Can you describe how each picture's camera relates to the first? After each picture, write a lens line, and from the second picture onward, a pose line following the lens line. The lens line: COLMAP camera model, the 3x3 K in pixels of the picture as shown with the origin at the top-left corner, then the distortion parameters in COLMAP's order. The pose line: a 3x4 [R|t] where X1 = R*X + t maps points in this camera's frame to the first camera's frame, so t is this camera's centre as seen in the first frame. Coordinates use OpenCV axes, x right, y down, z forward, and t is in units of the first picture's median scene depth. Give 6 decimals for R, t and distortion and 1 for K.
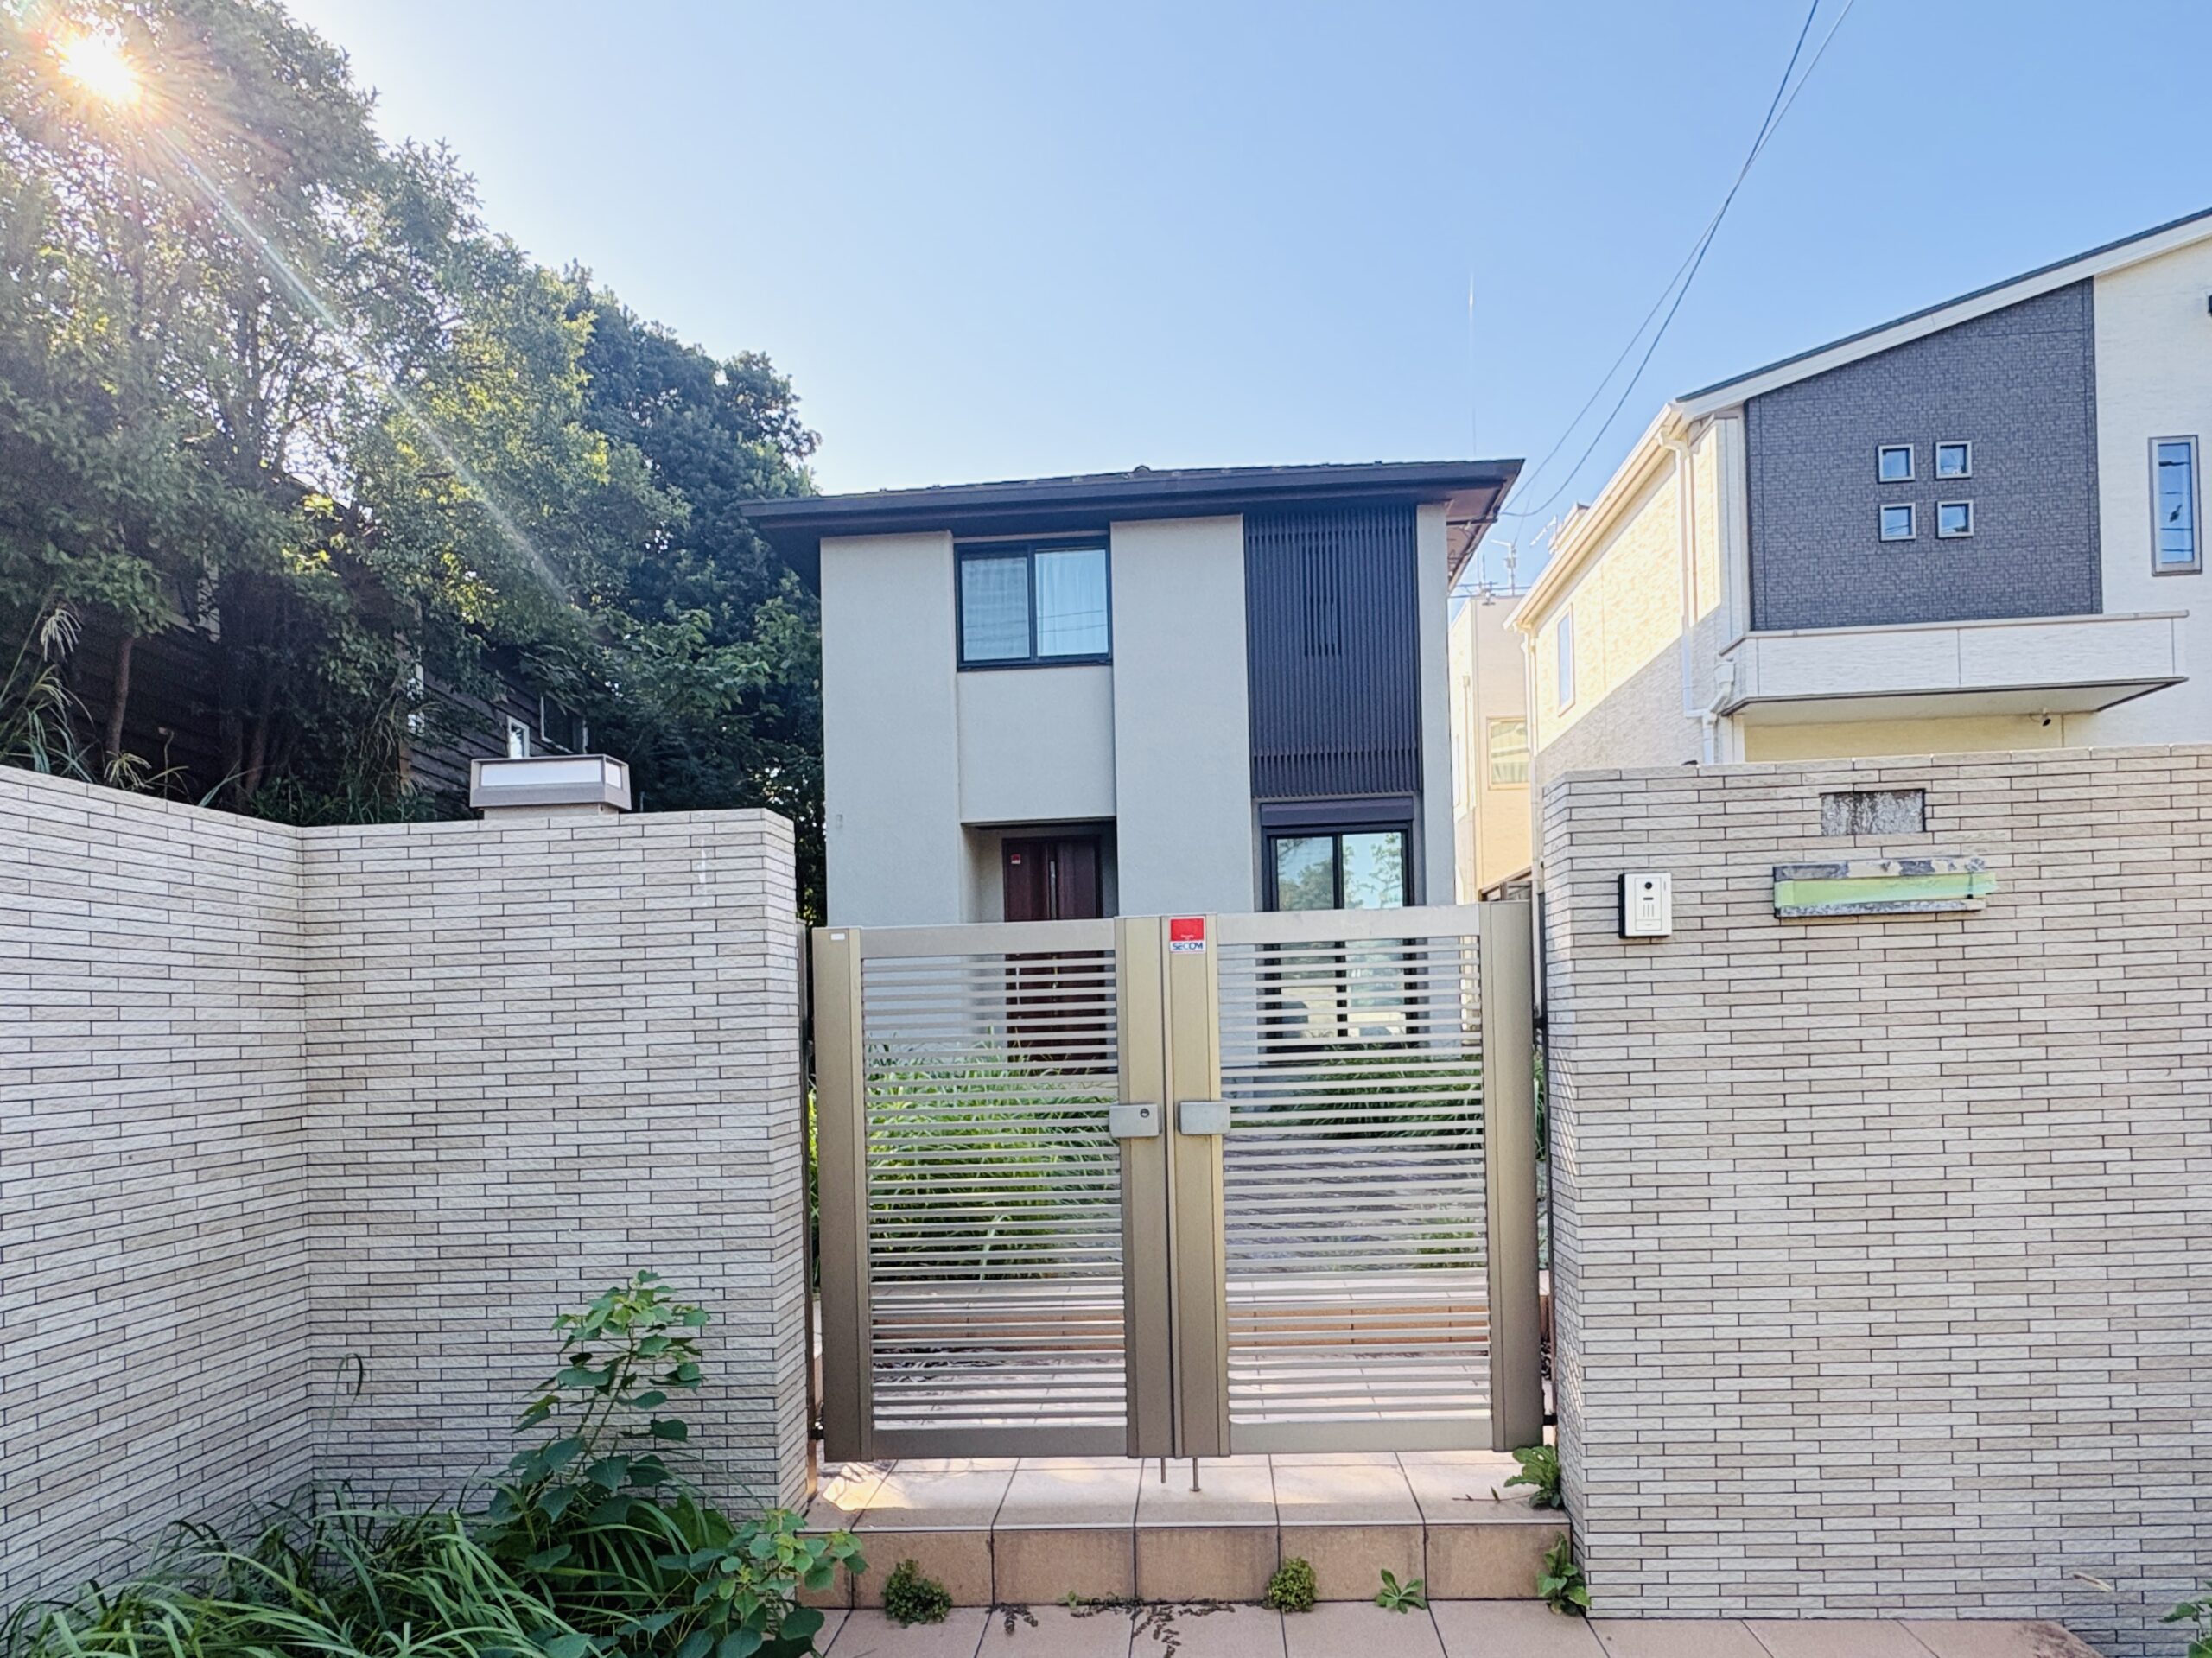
lens RADIAL K [[896.3, 0, 1093.7], [0, 896.3, 775.1], [0, 0, 1]] dist [-0.000719, 0.000098]
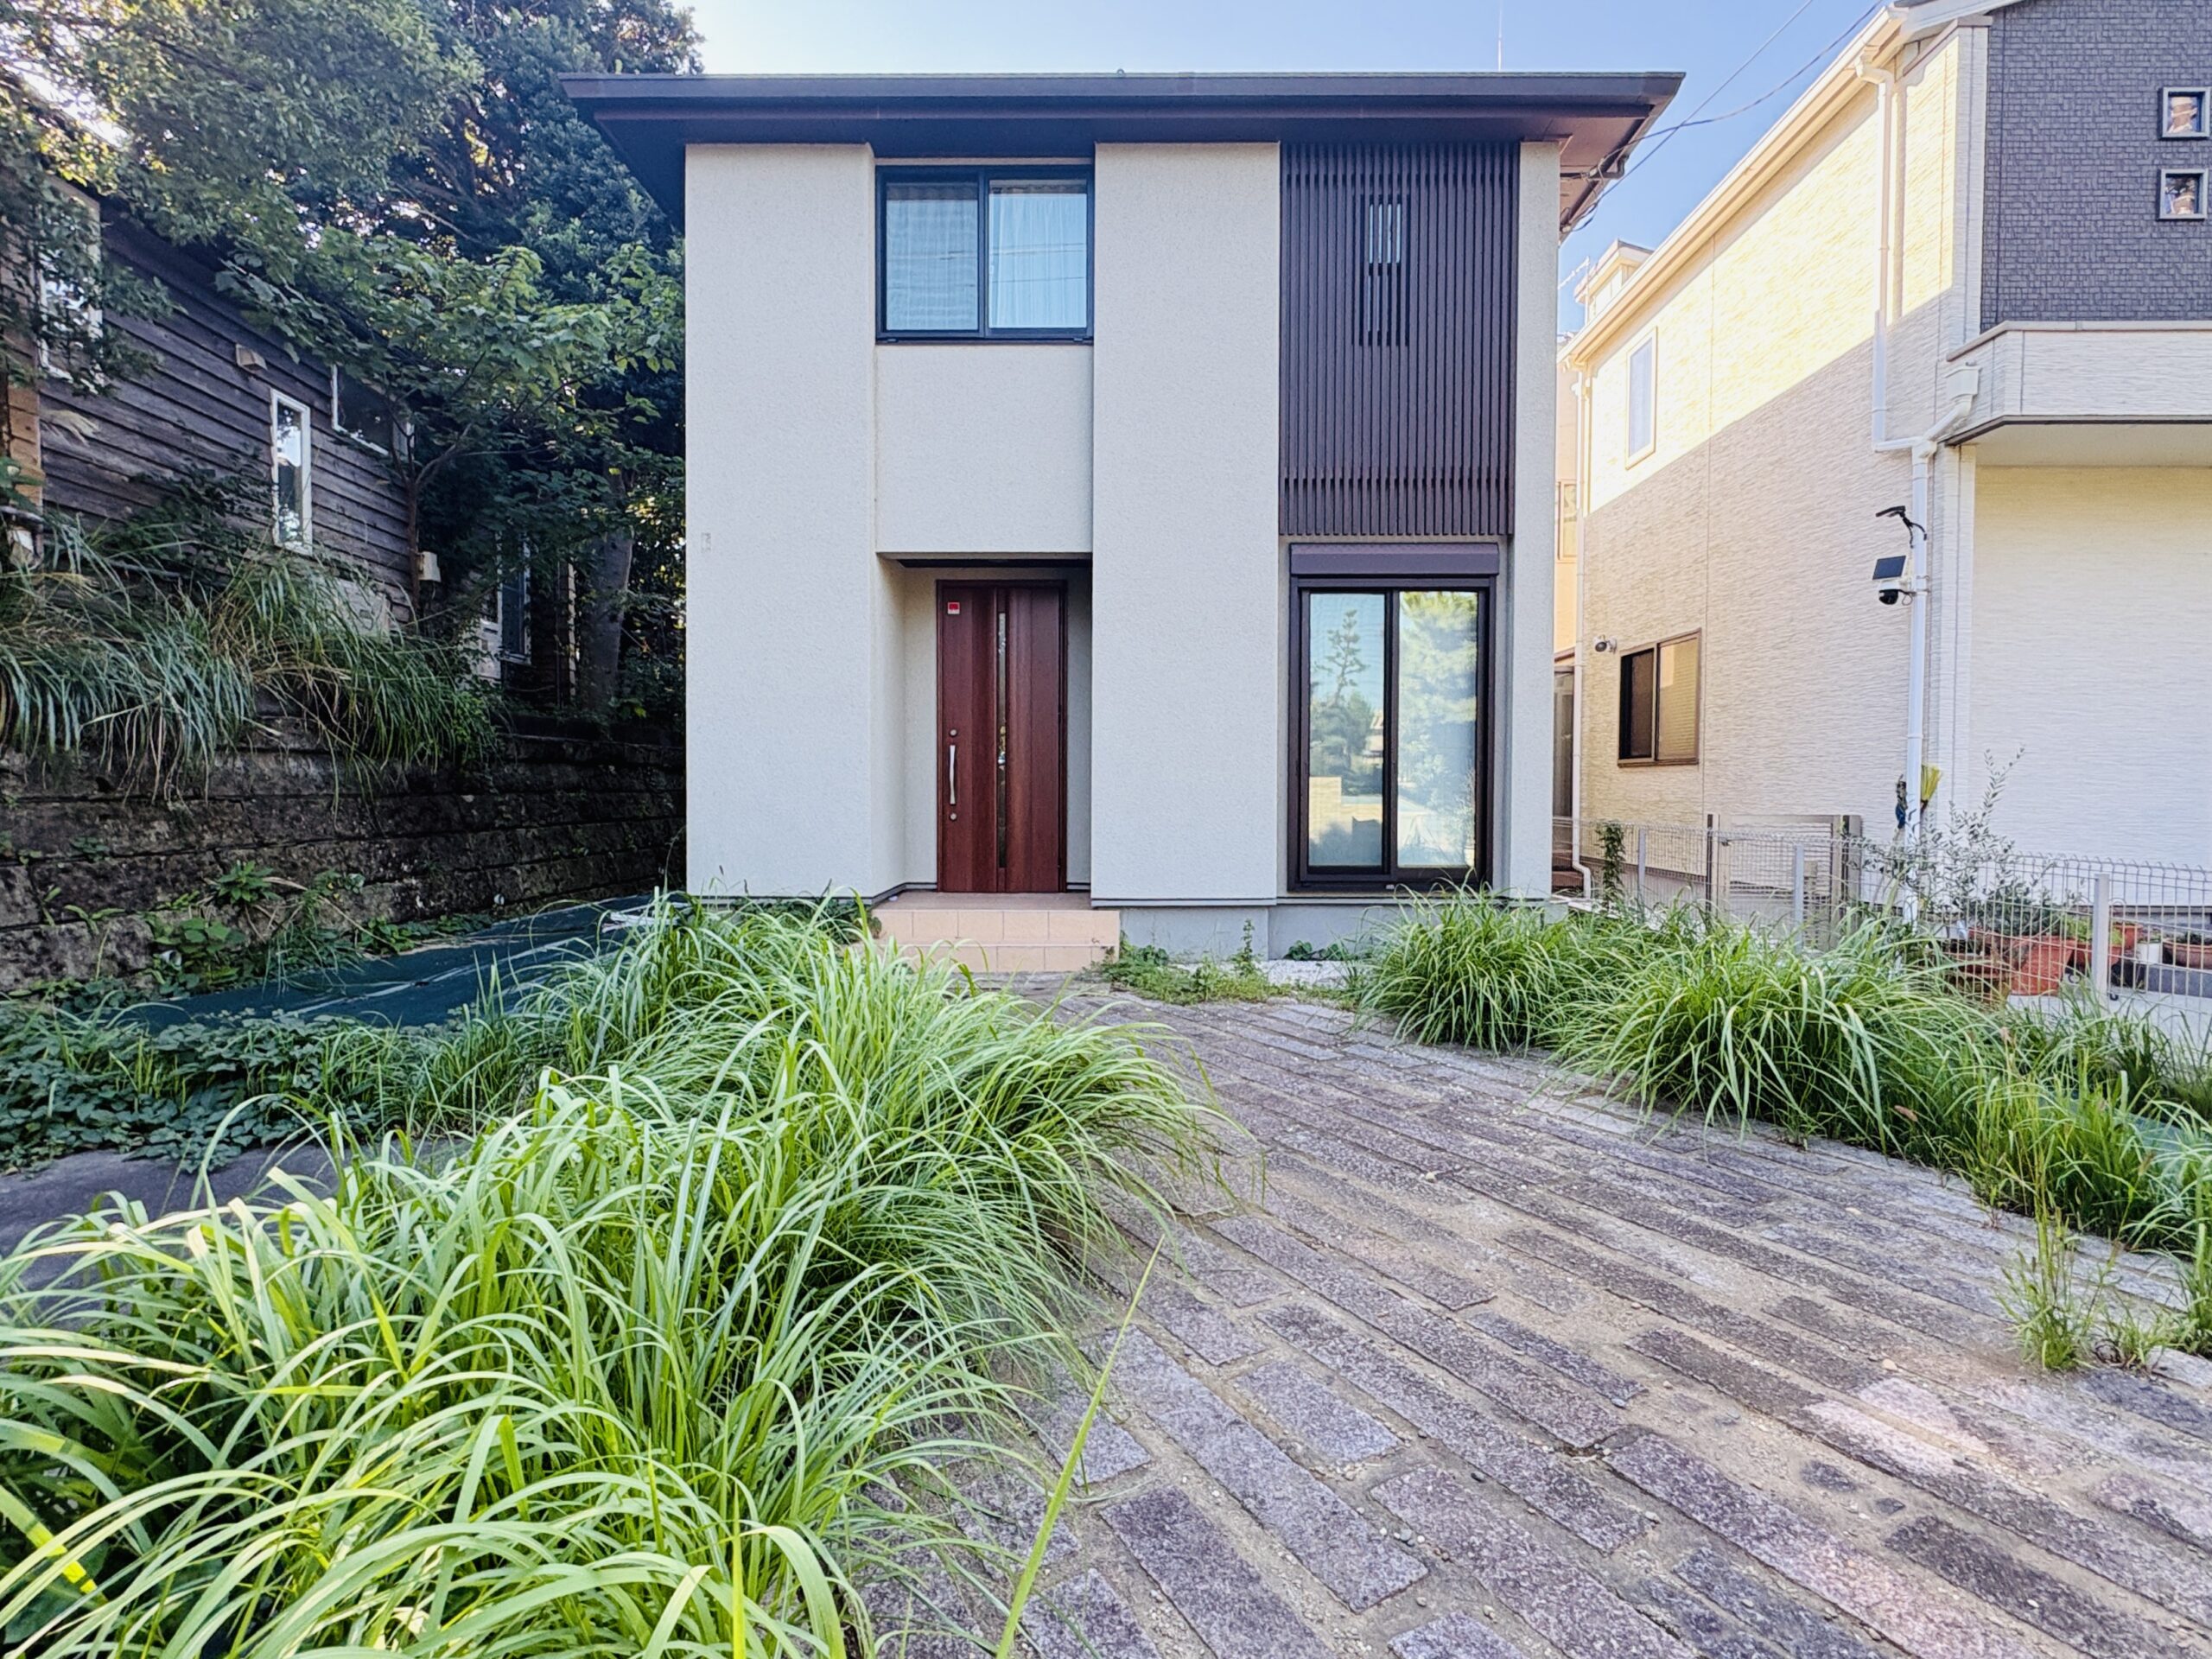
lens RADIAL K [[896.4, 0, 1093.7], [0, 896.4, 775.6], [0, 0, 1]] dist [-0.000719, 0.000098]
pose [[0.997674, 0.034561, 0.058753, -0.008185], [-0.048152, 0.967410, 0.248594, 0.032693], [-0.048246, -0.250845, 0.966824, 0.206054]]
